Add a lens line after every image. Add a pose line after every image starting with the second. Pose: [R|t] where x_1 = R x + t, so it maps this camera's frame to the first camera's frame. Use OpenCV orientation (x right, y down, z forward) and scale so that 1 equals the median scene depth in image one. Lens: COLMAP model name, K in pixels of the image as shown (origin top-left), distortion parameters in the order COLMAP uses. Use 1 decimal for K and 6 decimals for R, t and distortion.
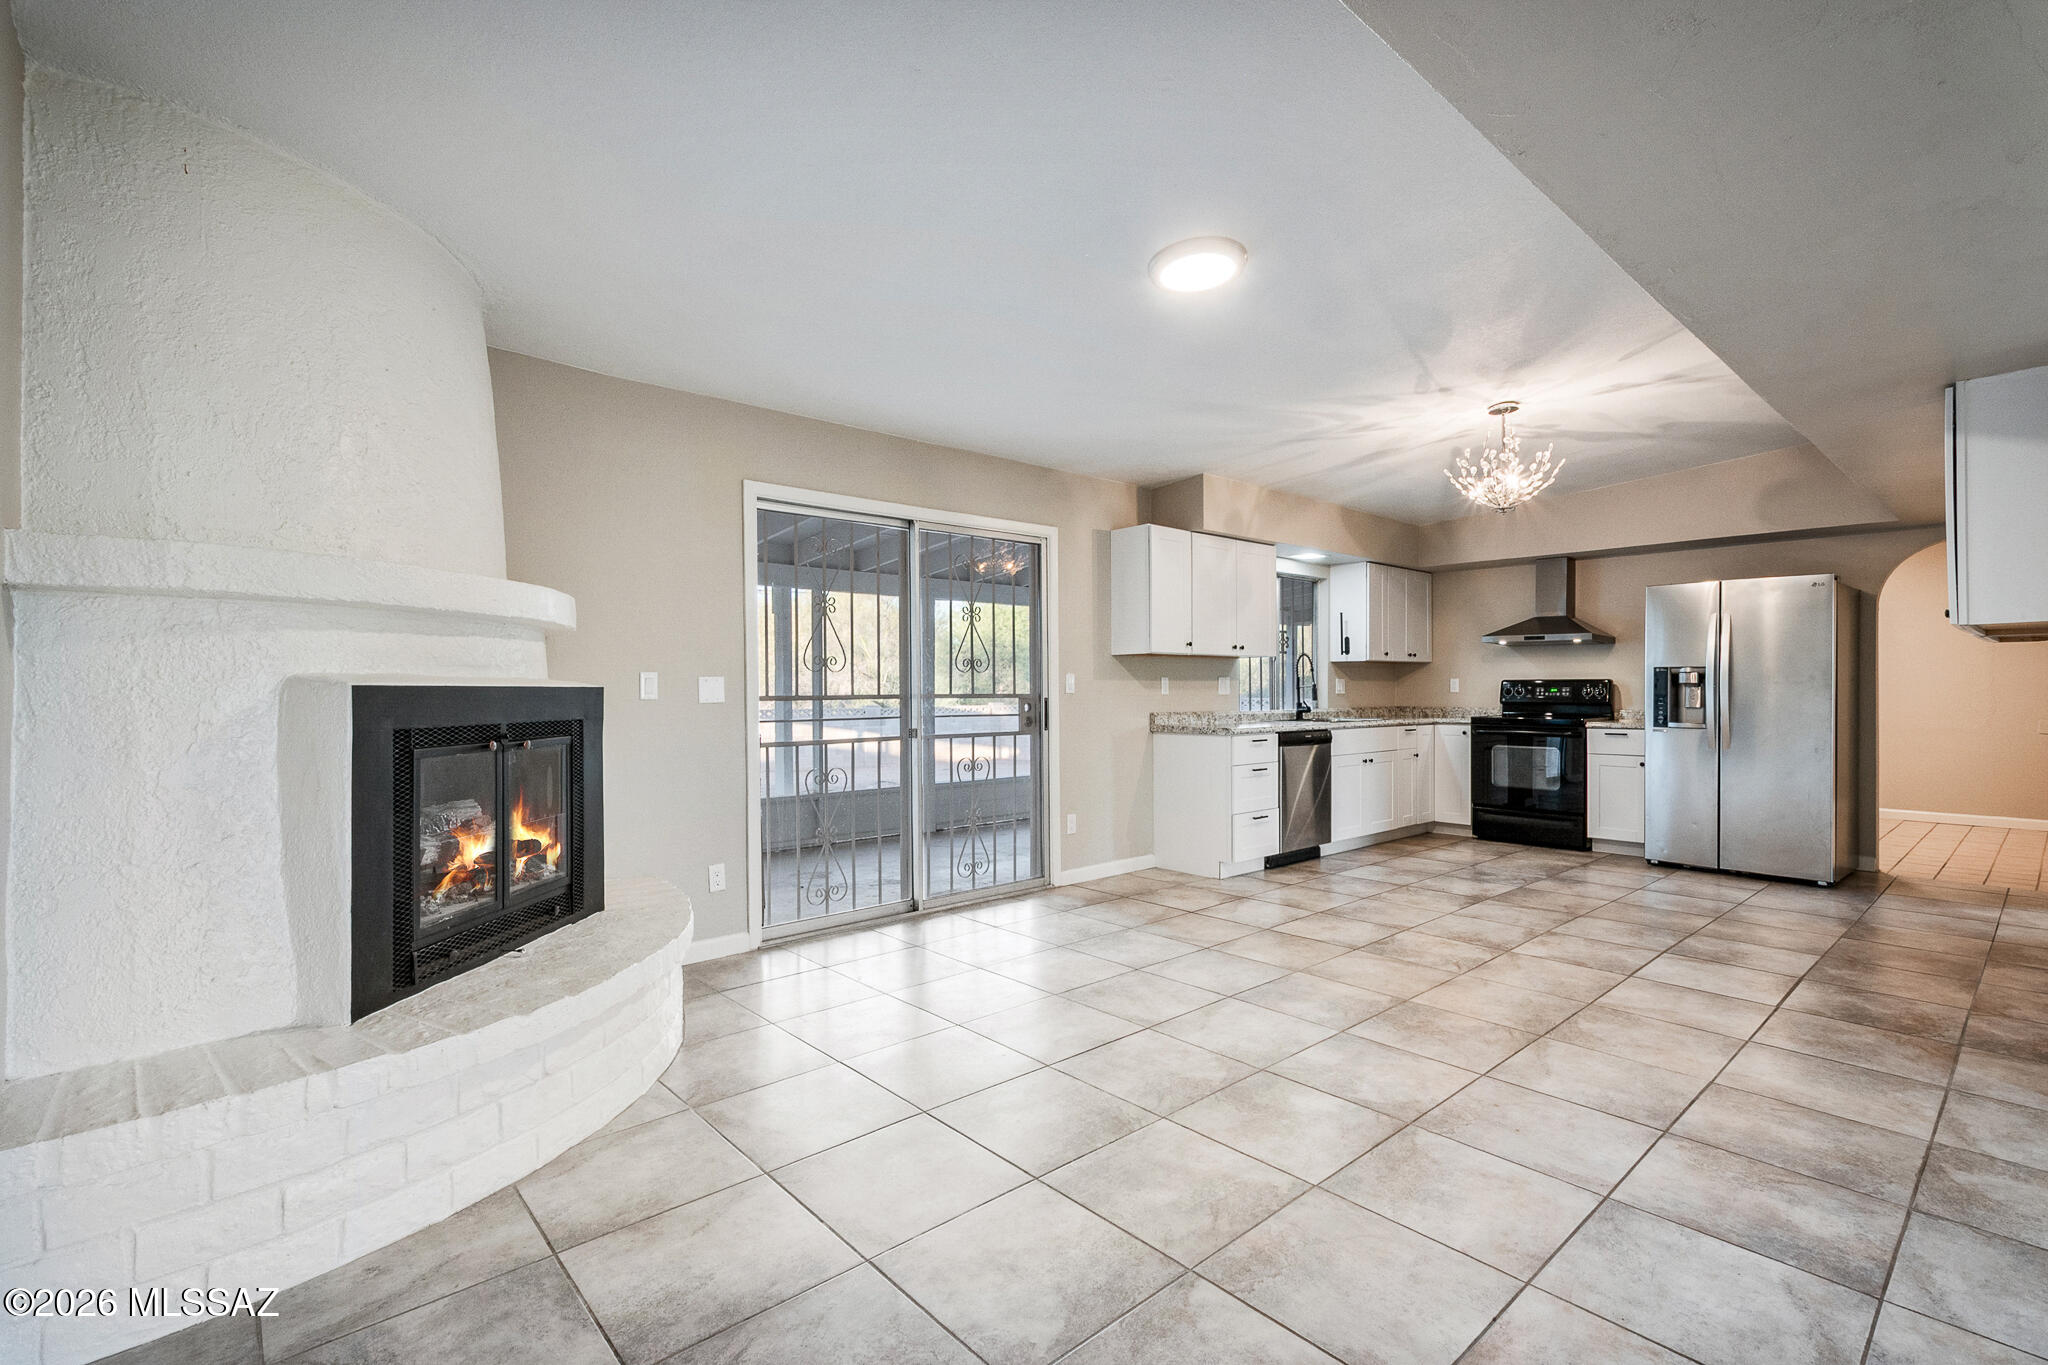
lens RADIAL K [[915.9, 0, 1033.7], [0, 915.9, 690.7], [0, 0, 1]] dist [0.005806, -0.000090]
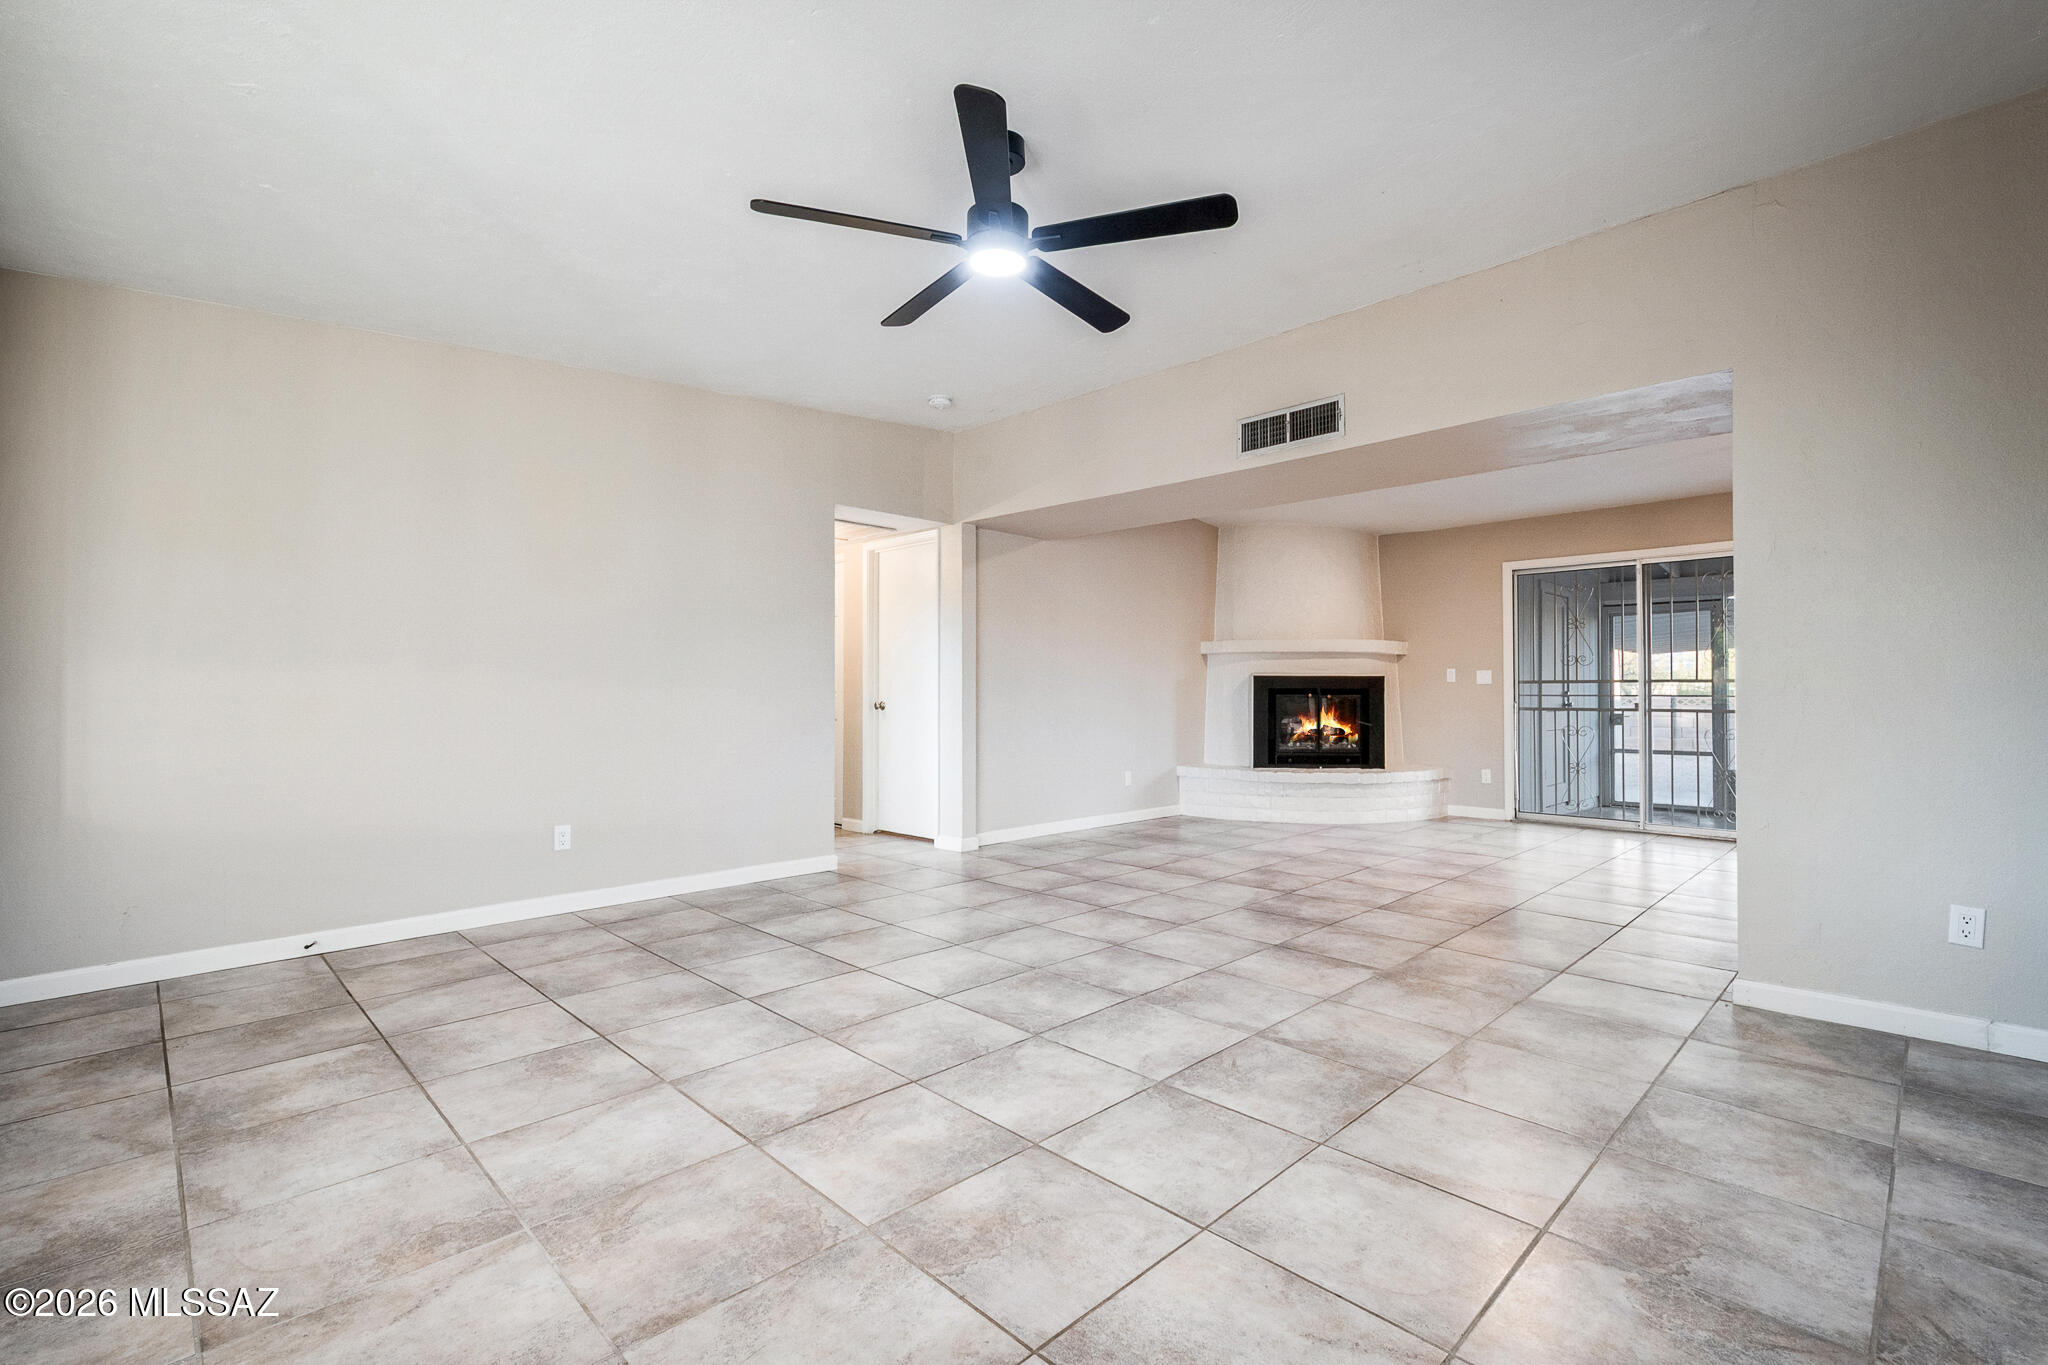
lens RADIAL K [[915.9, 0, 1033.7], [0, 915.9, 690.7], [0, 0, 1]] dist [0.005806, -0.000090]
pose [[0.054906, 0.004531, -0.998481, 1.105177], [-0.002248, 0.999988, 0.004414, 0.015255], [0.998489, 0.002002, 0.054916, -0.029048]]
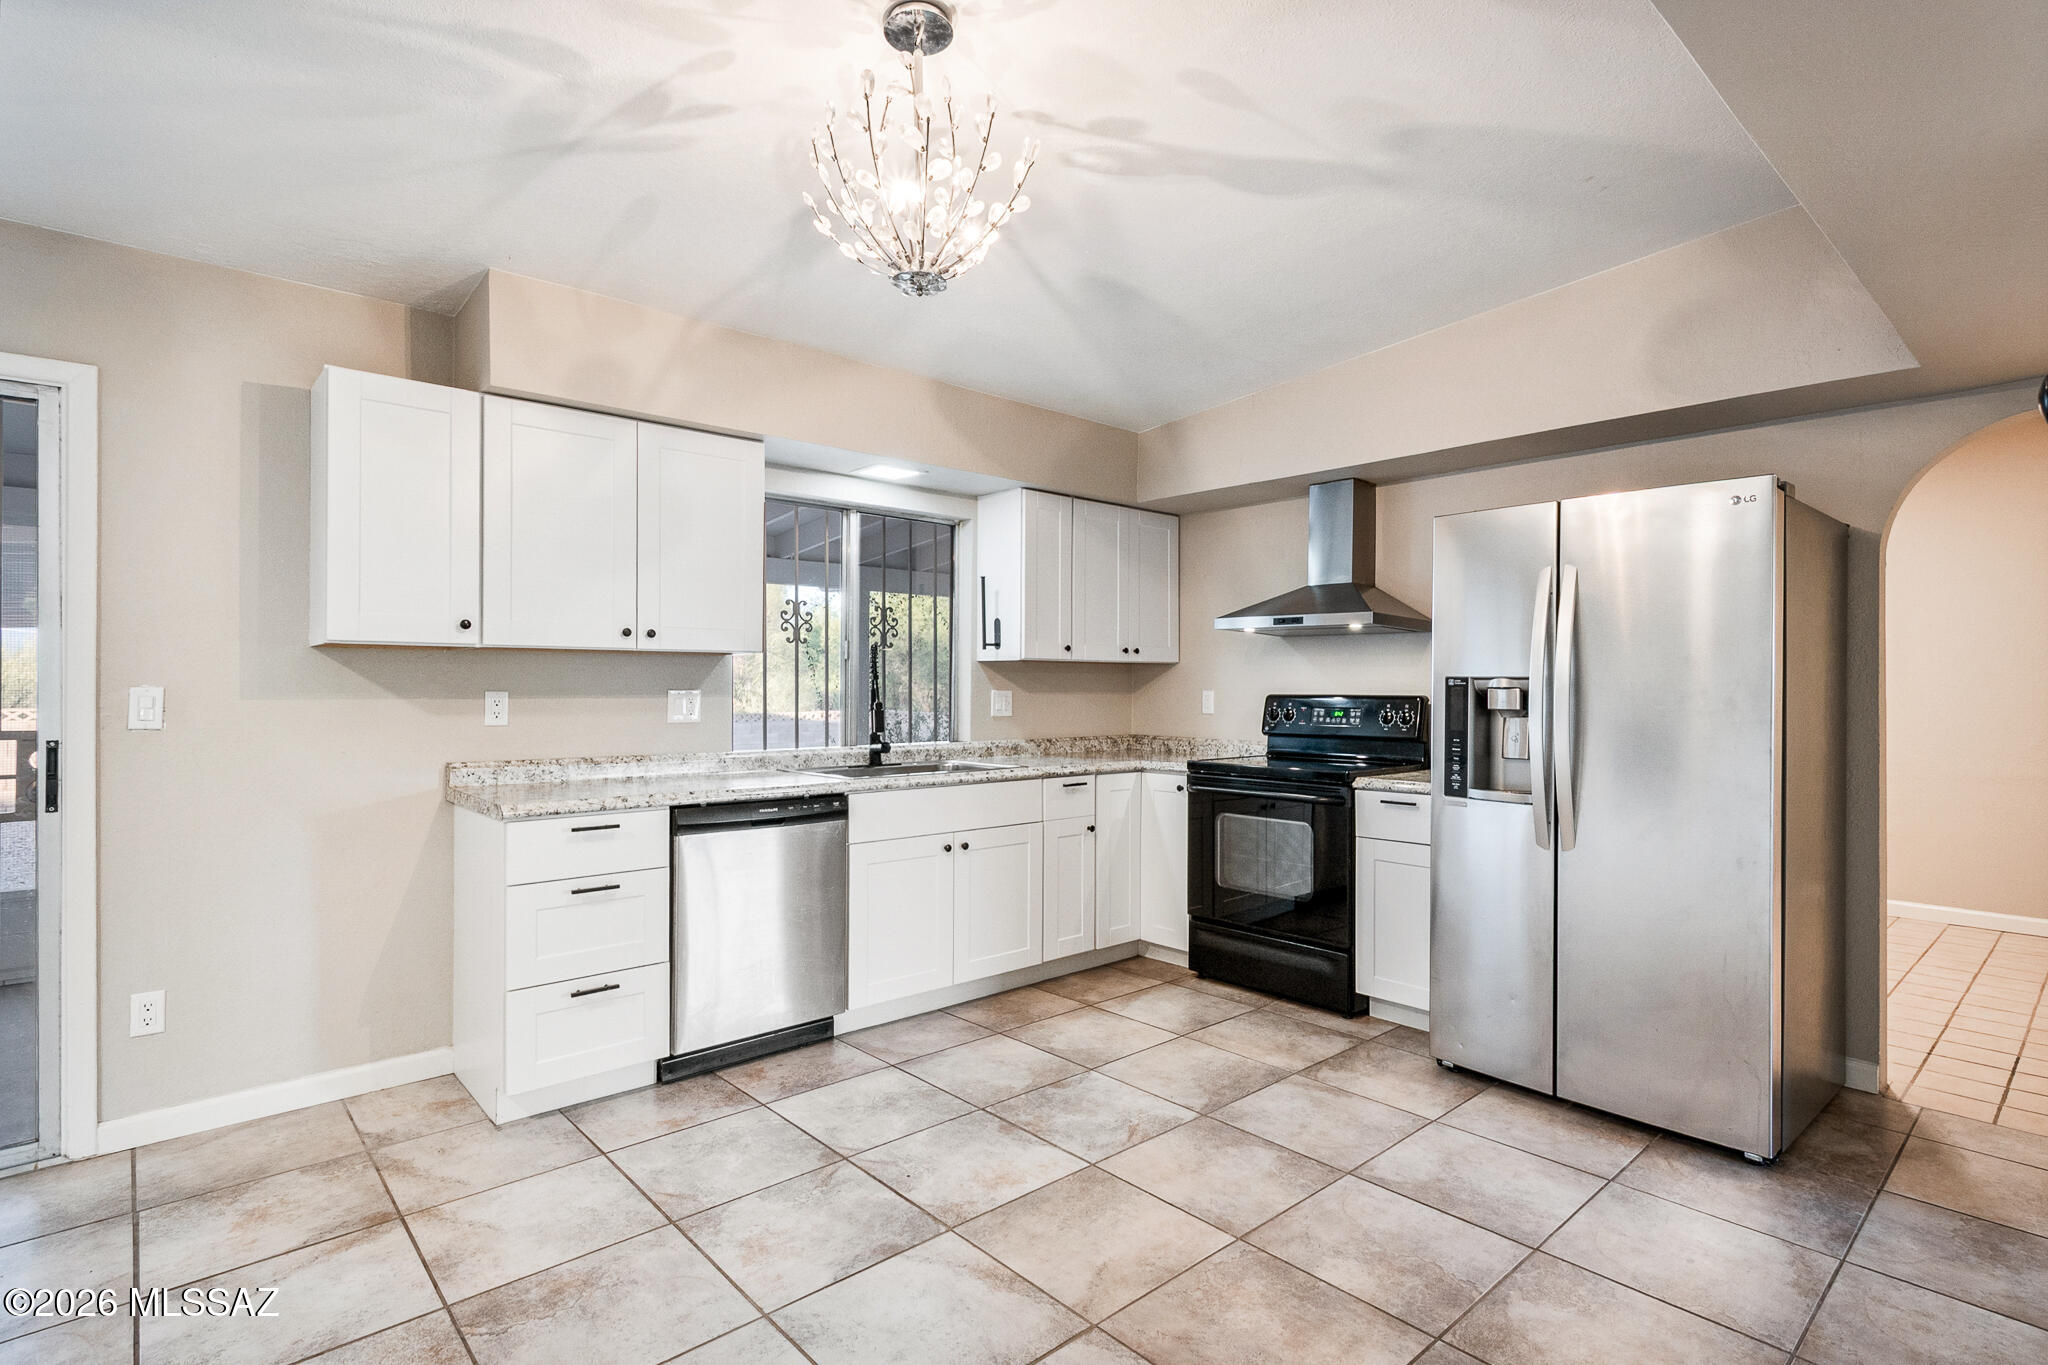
lens RADIAL K [[1000.0, 0, 1042.5], [0, 1000.0, 679.2], [0, 0, 1]] dist [0.003301, 0.000681]
pose [[0.999904, 0.005249, 0.012853, 0.481607], [-0.005114, 0.999932, -0.010497, -0.018673], [-0.012907, 0.010431, 0.999862, 0.489158]]
